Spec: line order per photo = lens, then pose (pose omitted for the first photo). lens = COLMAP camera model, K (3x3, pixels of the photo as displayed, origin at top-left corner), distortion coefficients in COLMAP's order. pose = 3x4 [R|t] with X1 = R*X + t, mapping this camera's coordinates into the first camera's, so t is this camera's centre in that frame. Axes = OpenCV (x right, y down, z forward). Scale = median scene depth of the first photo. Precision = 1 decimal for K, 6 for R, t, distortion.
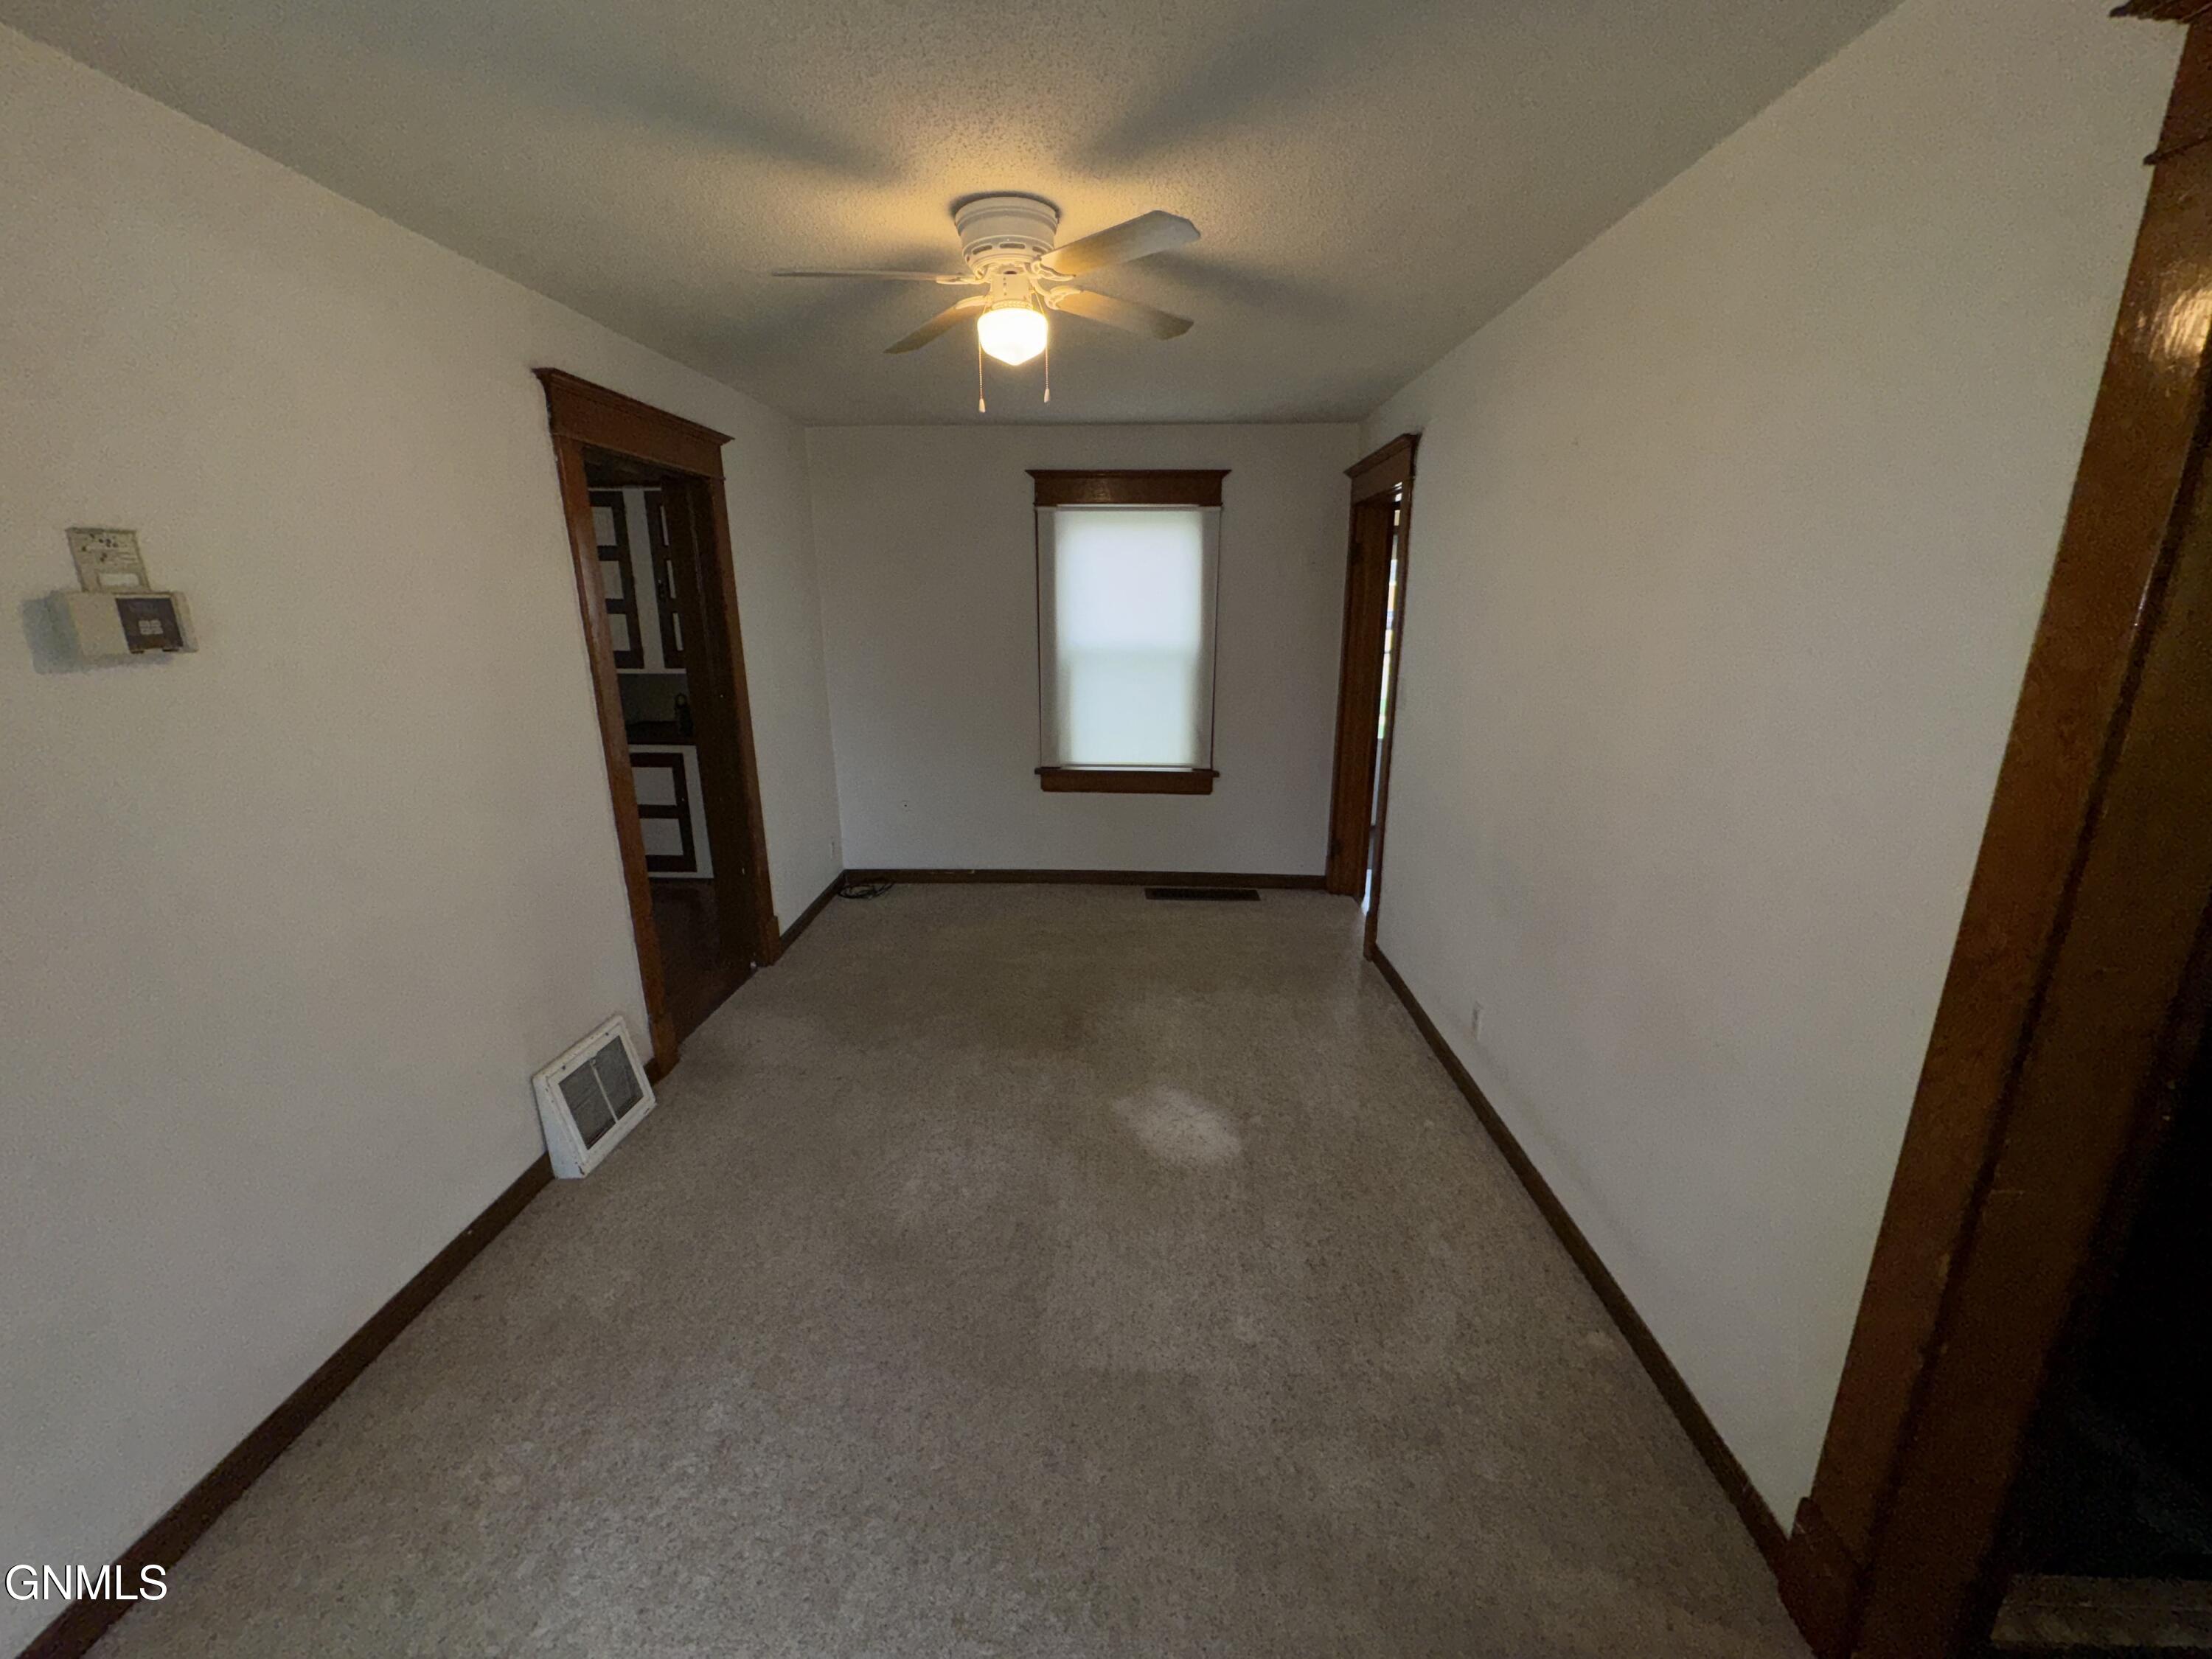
lens RADIAL K [[882.6, 0, 1101.5], [0, 882.6, 827.2], [0, 0, 1]] dist [-0.000785, -0.000024]
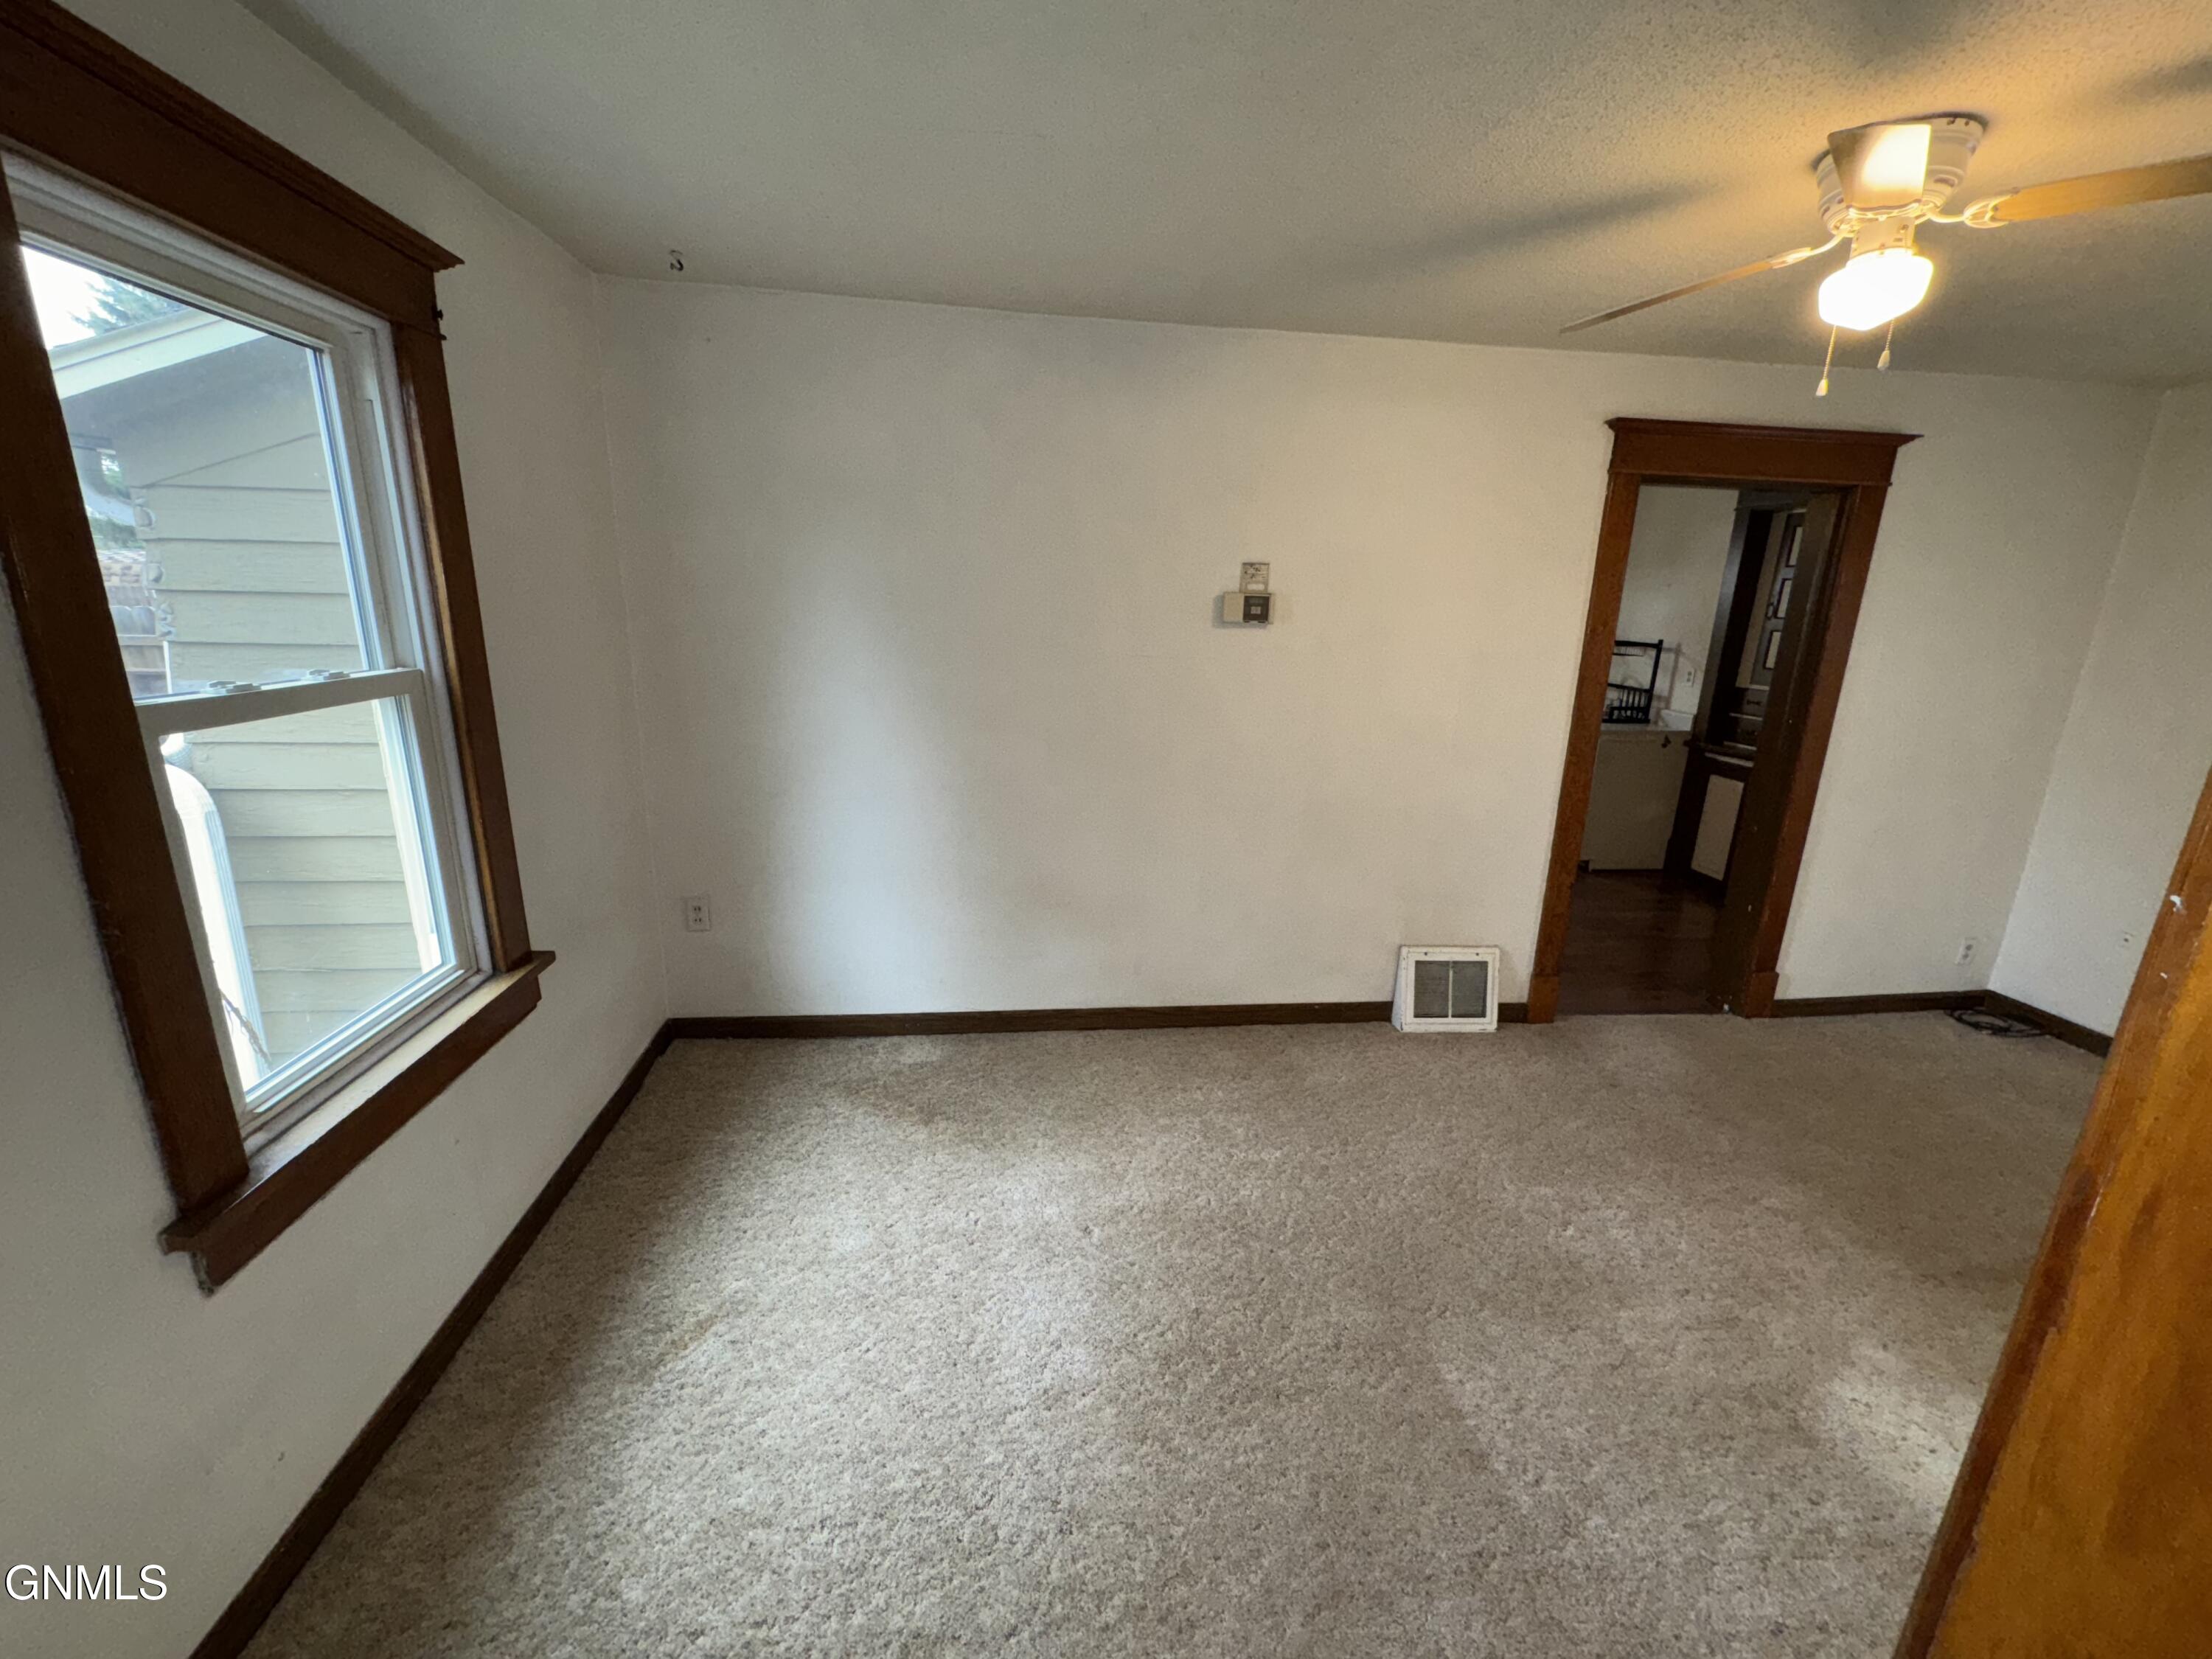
lens RADIAL K [[882.6, 0, 1101.5], [0, 882.6, 827.2], [0, 0, 1]] dist [-0.000785, -0.000024]
pose [[0.140677, 0.256713, -0.956195, 0.552675], [-0.282999, 0.935929, 0.209637, -0.048549], [0.948747, 0.241111, 0.204313, 0.212295]]
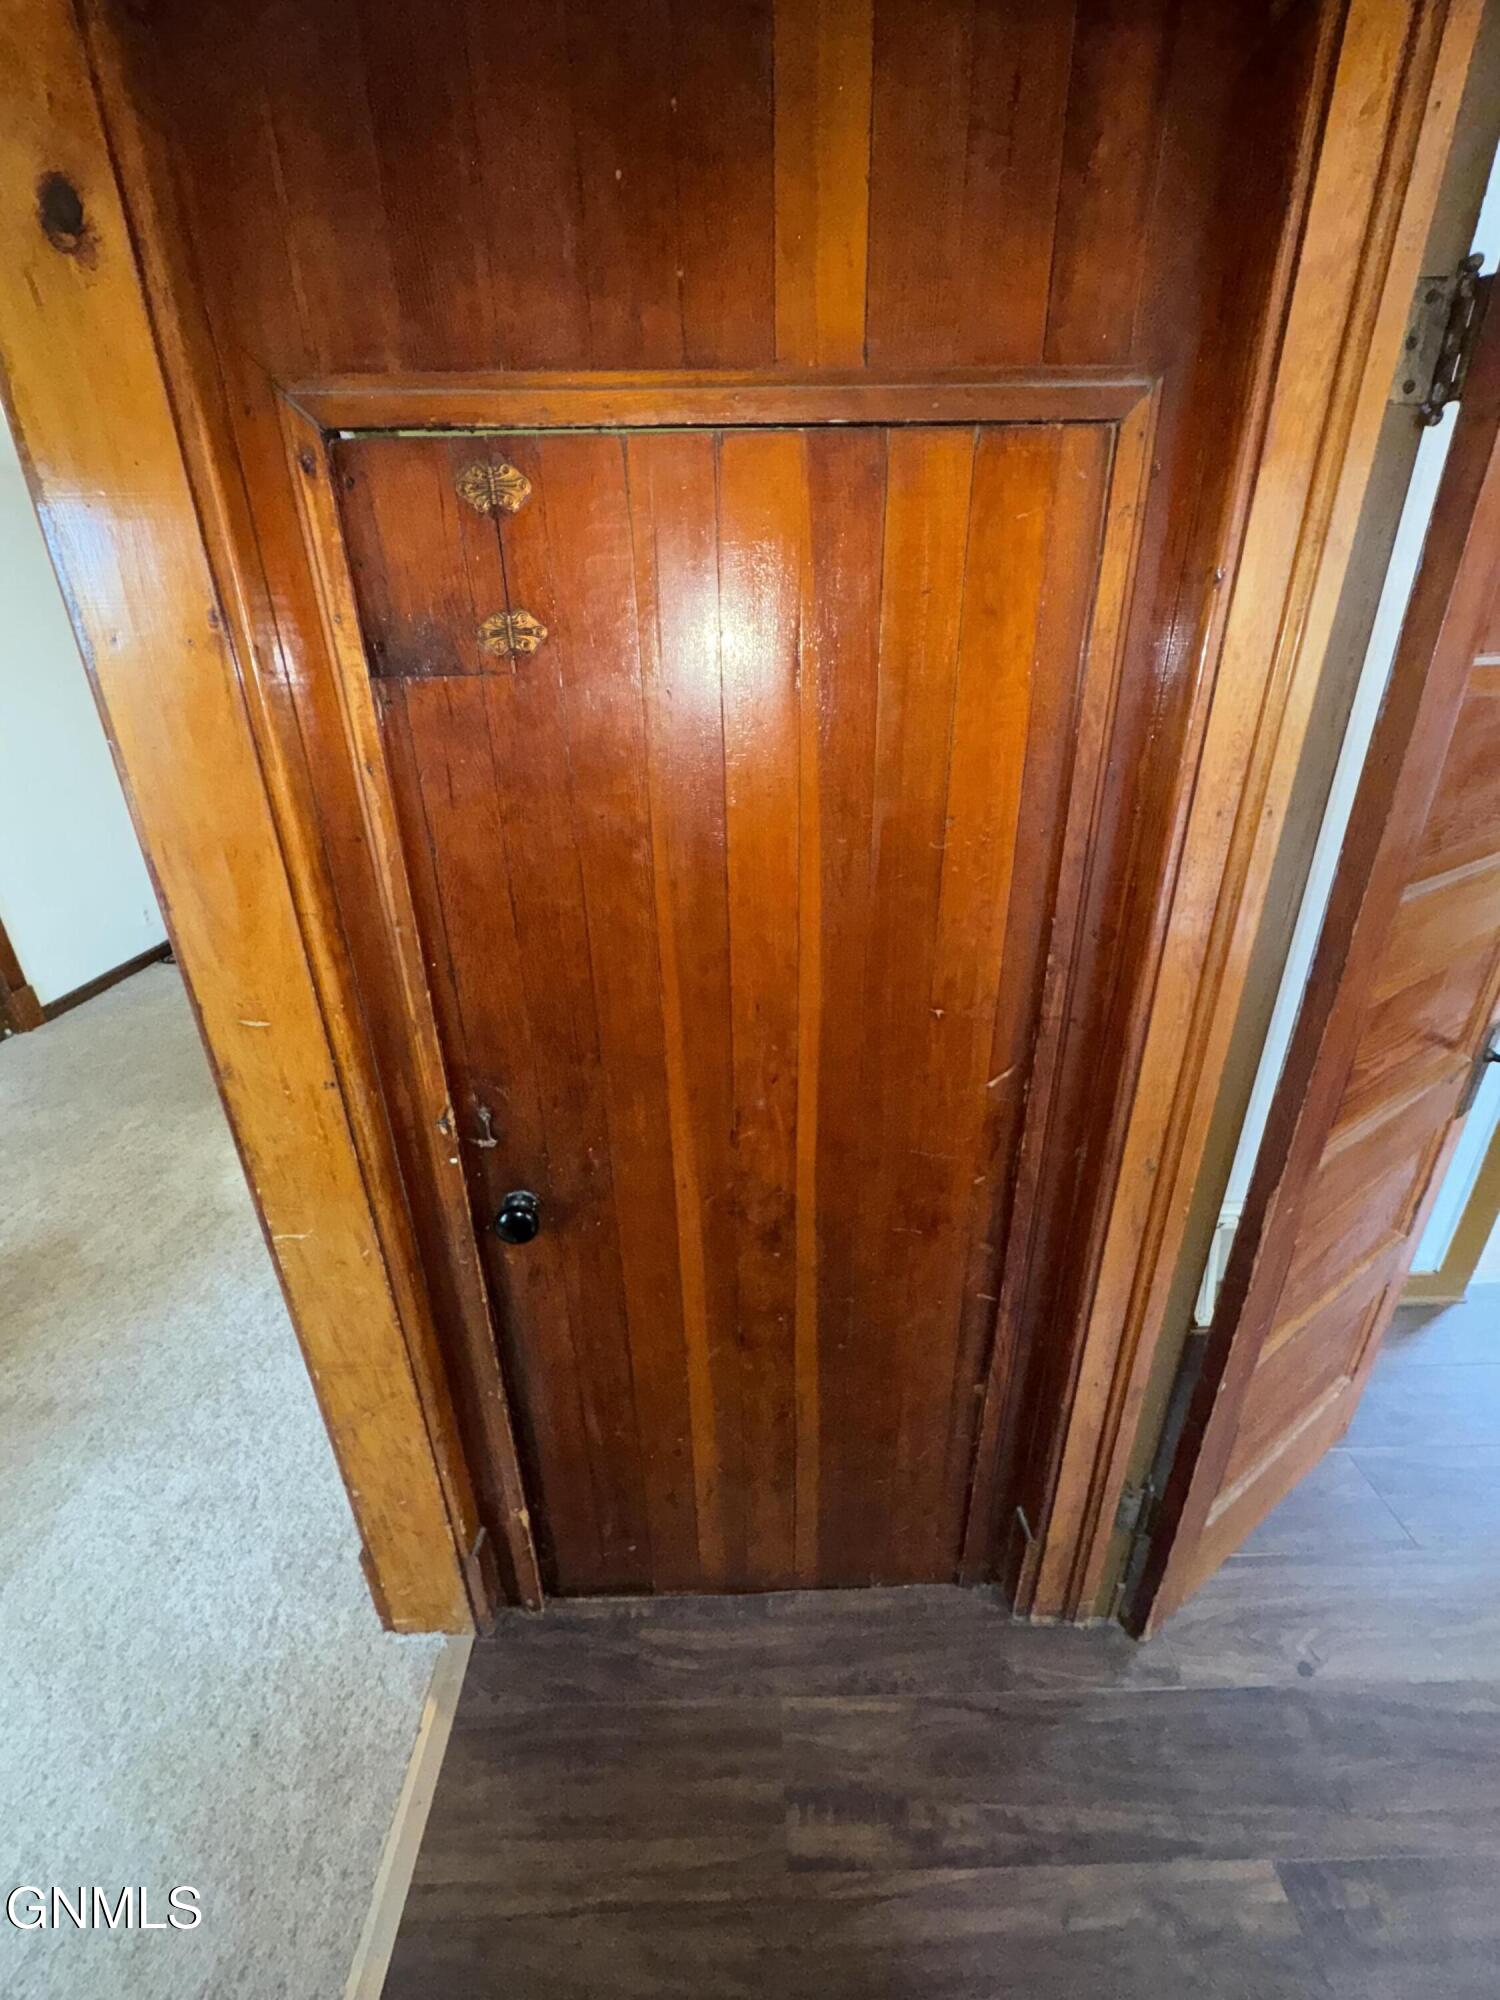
lens RADIAL K [[798.0, 0, 750.6], [0, 798.0, 995.6], [0, 0, 1]] dist [-0.000785, -0.000024]
pose [[0.998431, -0.037069, 0.041961, 0.692740], [0.030617, 0.988937, 0.145145, 0.005270], [-0.046877, -0.143633, 0.988520, 0.048217]]
